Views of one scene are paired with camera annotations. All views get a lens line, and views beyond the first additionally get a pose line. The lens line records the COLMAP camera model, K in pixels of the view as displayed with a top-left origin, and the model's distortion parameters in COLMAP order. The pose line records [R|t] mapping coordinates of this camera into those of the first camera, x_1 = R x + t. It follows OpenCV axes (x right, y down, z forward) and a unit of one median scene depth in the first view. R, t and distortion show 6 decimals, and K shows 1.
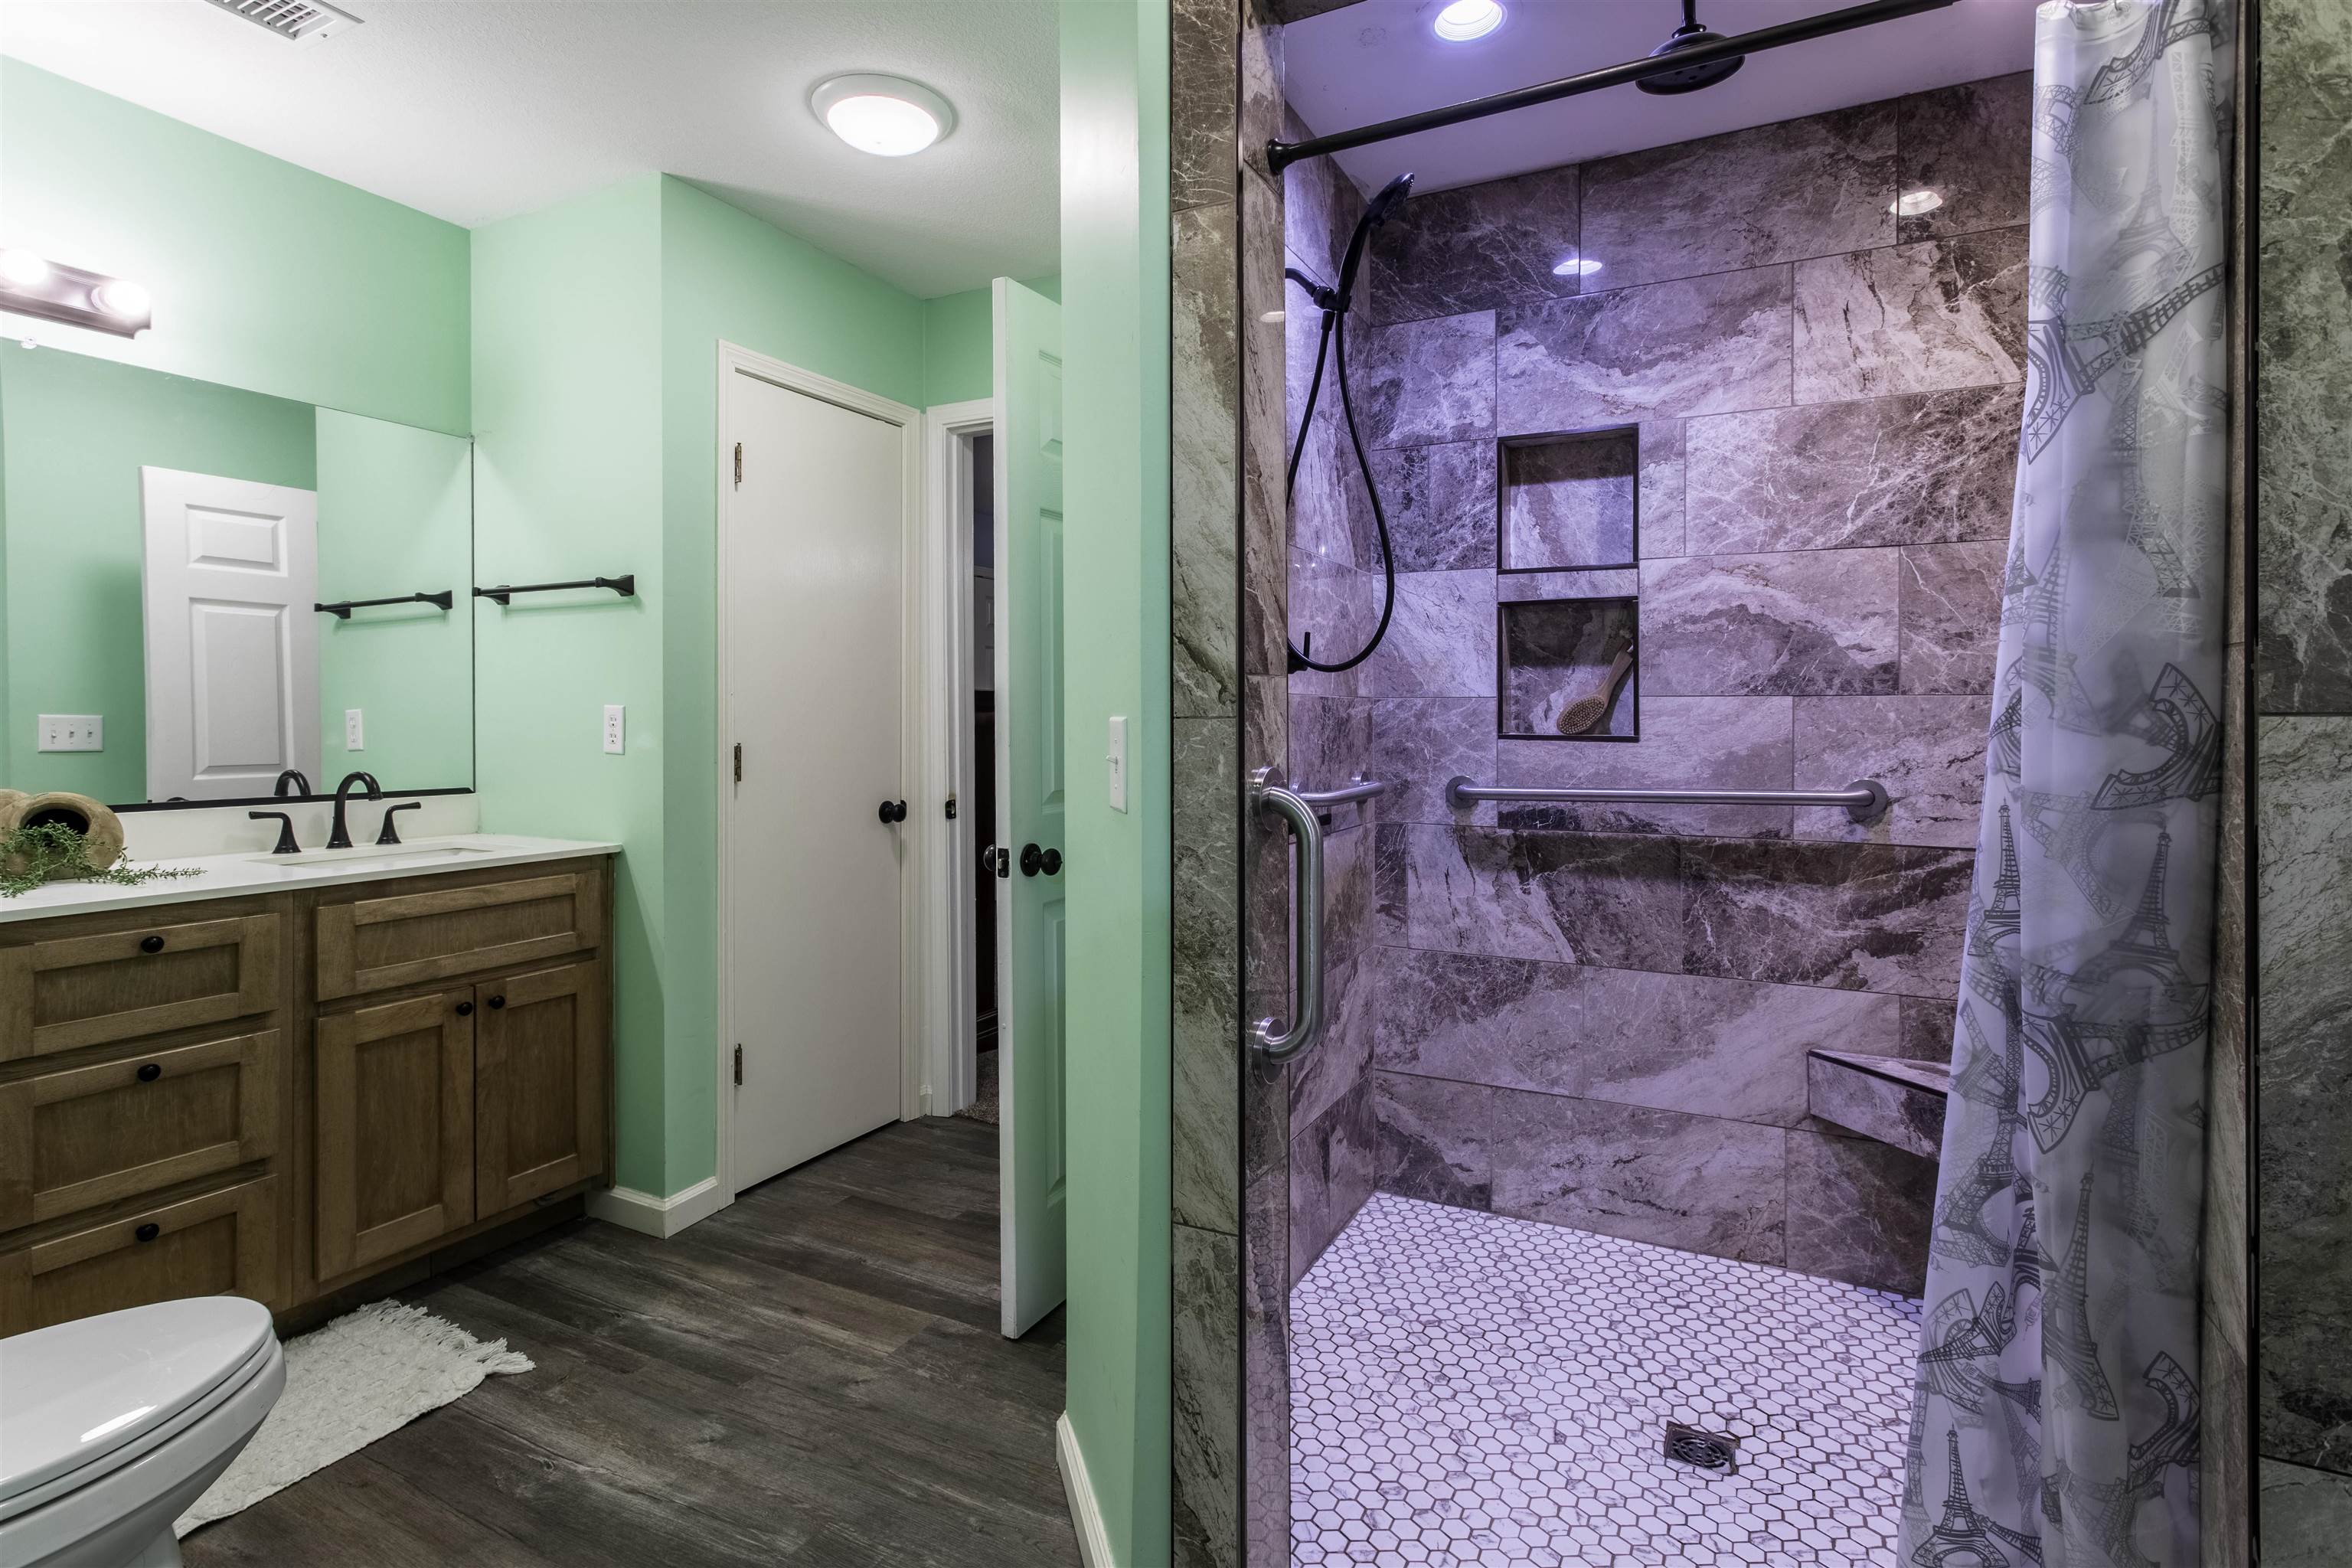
lens RADIAL K [[1124.7, 0, 1123.8], [0, 1124.7, 759.0], [0, 0, 1]] dist [-0.000292, 0.002617]
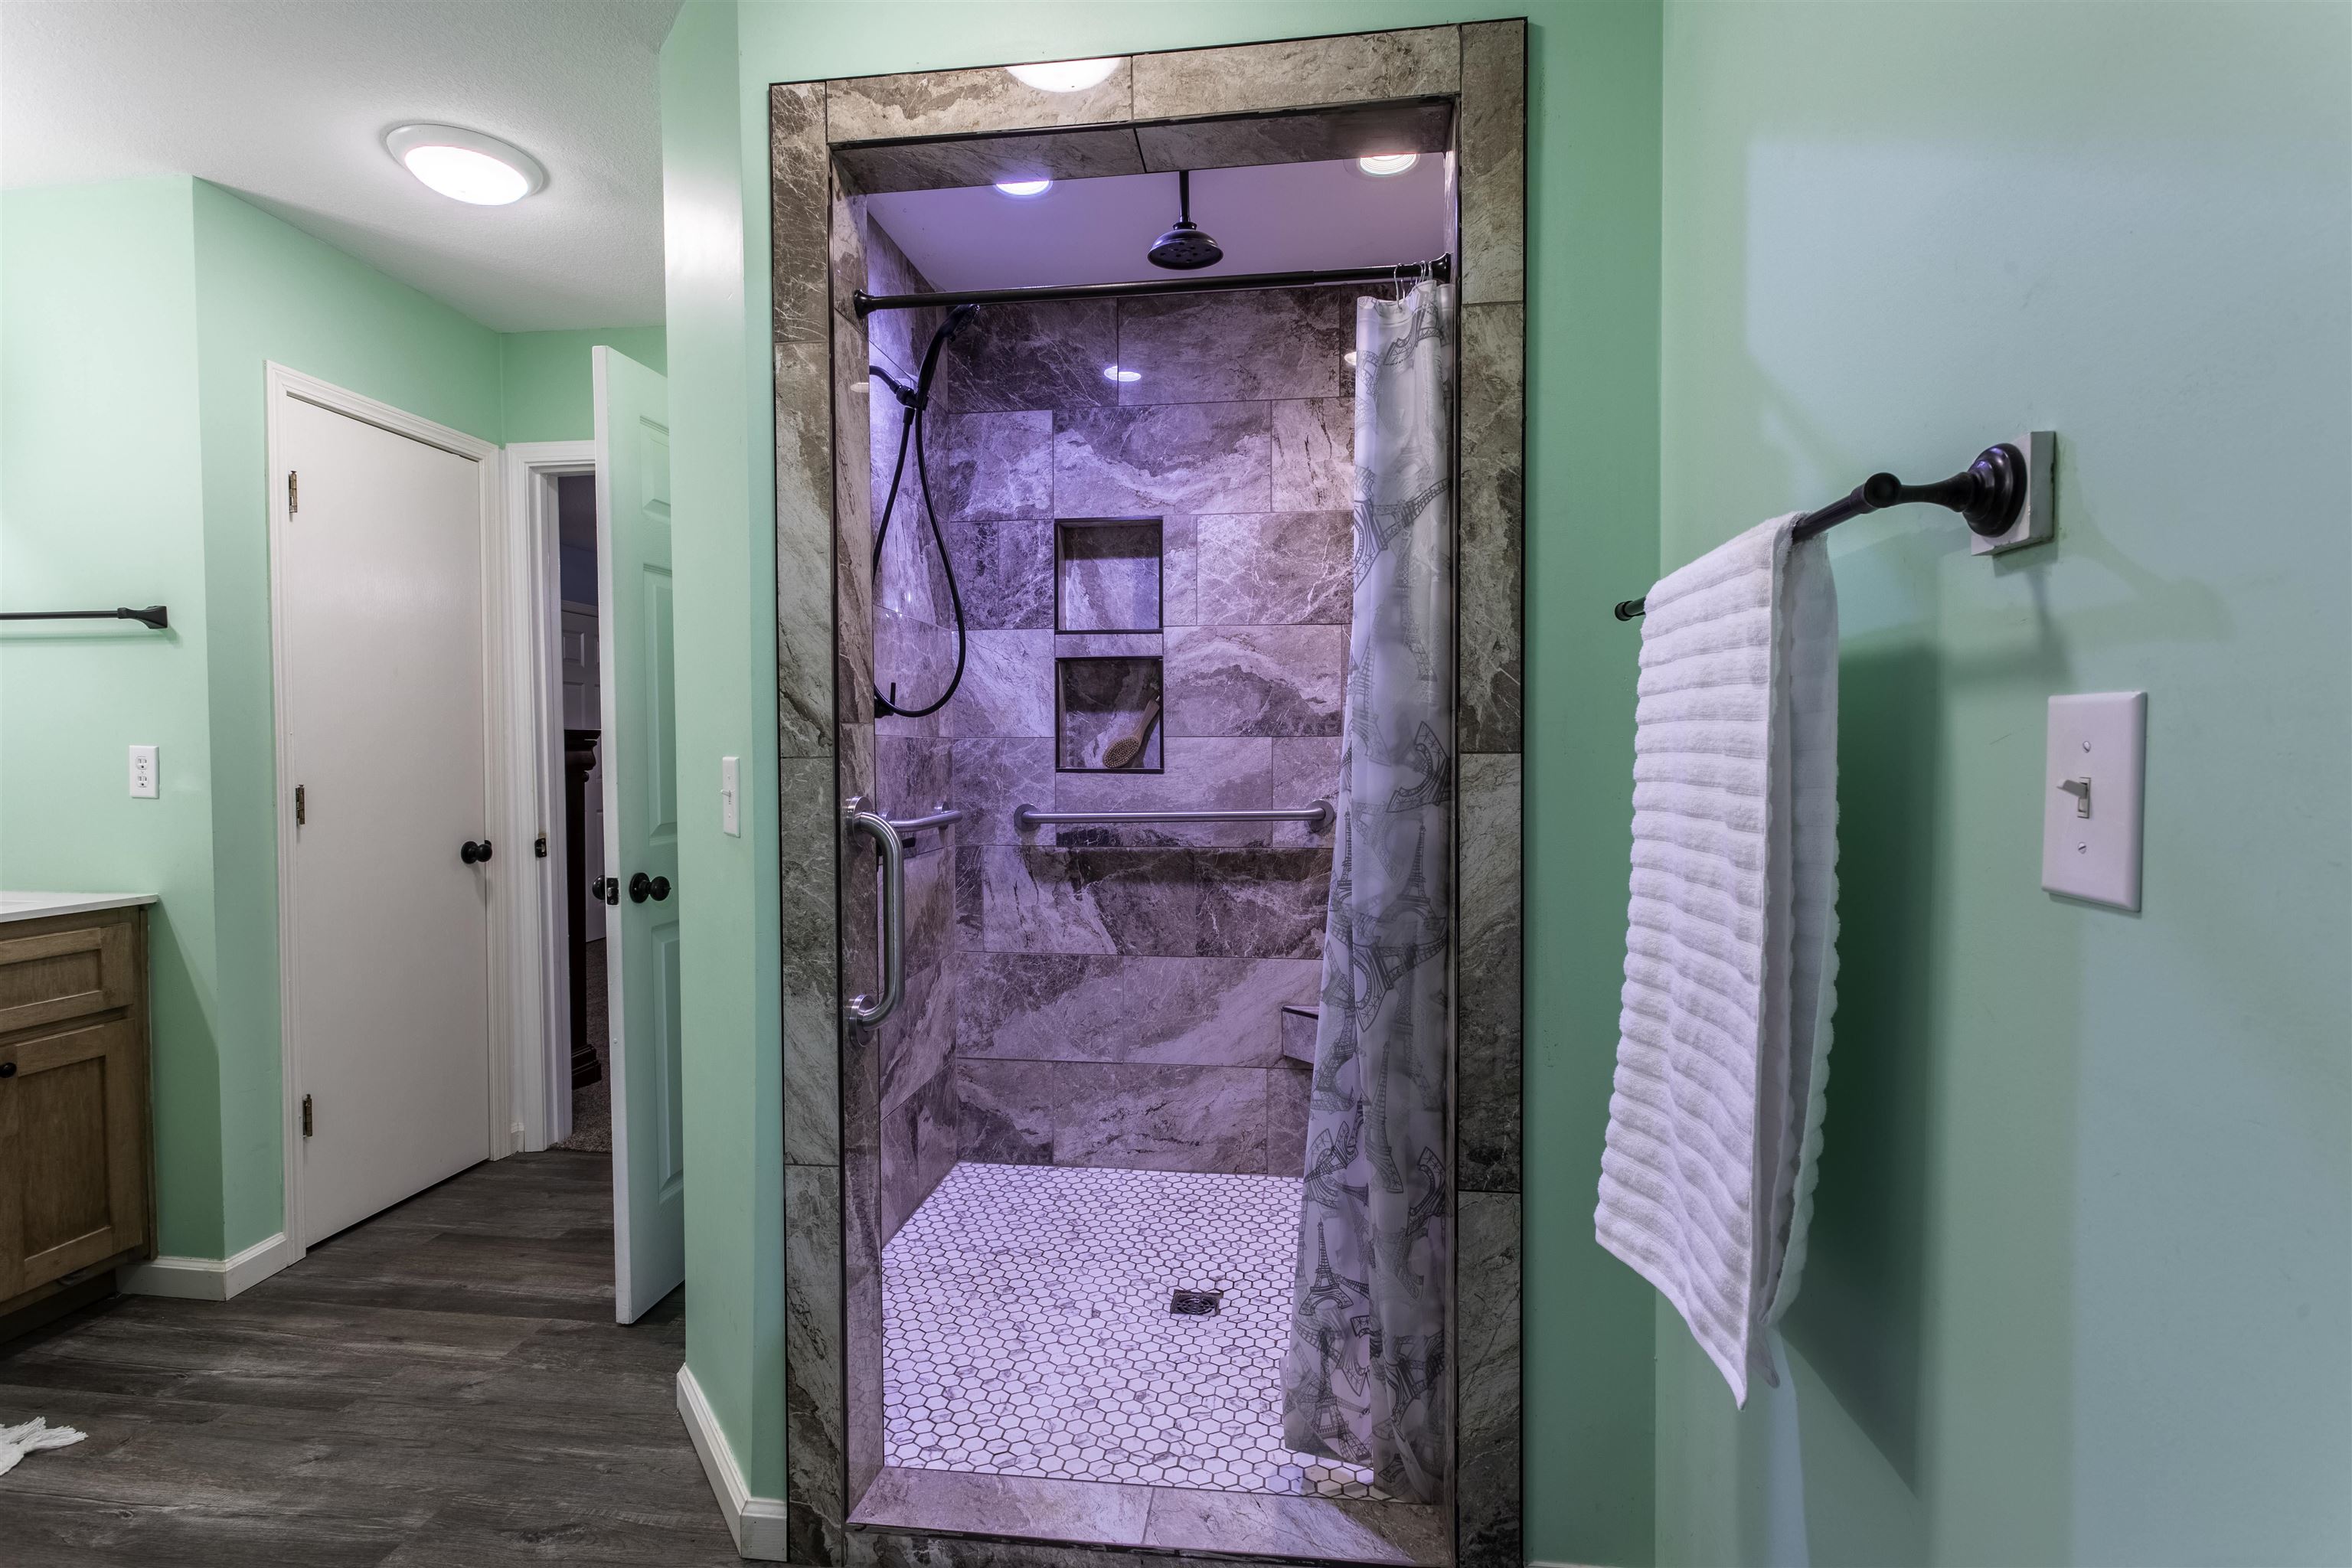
lens RADIAL K [[1124.7, 0, 1123.8], [0, 1124.7, 759.0], [0, 0, 1]] dist [-0.000292, 0.002617]
pose [[0.937192, -0.006125, 0.348760, -0.020214], [0.017099, 0.999450, -0.028397, 0.003825], [-0.348394, 0.032577, 0.936782, -0.173716]]
